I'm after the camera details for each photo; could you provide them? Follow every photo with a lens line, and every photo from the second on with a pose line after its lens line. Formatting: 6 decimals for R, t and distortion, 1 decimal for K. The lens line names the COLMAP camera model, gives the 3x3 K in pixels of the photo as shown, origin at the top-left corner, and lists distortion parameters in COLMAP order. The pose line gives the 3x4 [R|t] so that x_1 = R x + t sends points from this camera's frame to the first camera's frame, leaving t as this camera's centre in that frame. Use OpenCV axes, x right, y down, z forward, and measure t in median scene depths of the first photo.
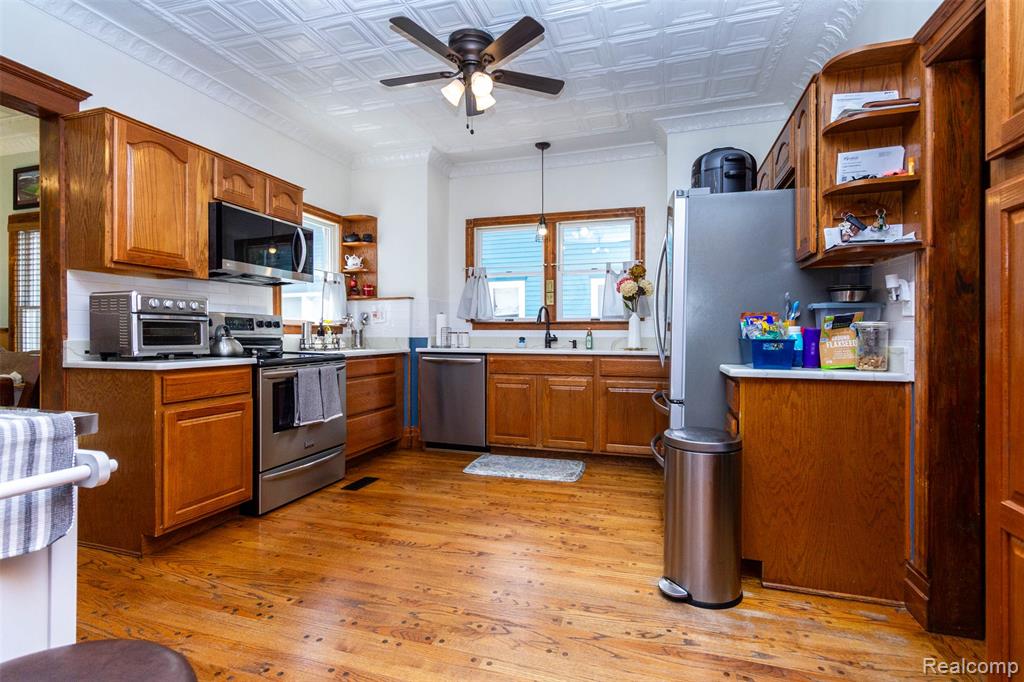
lens RADIAL K [[473.2, 0, 510.0], [0, 473.2, 334.4], [0, 0, 1]] dist [-0.000020, 0.000080]
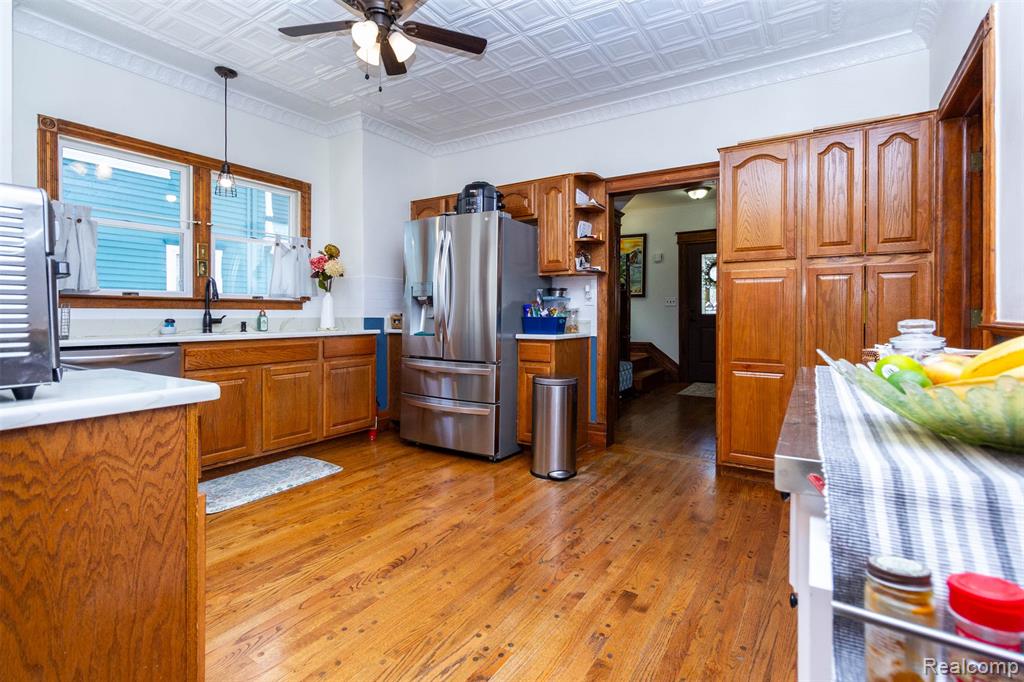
lens RADIAL K [[494.2, 0, 514.6], [0, 494.2, 316.5], [0, 0, 1]] dist [-0.004332, -0.000881]
pose [[0.259294, -0.003641, 0.965791, -0.649753], [0.004147, 0.999988, 0.002656, 0.002798], [-0.965789, 0.003316, 0.259306, 0.365247]]
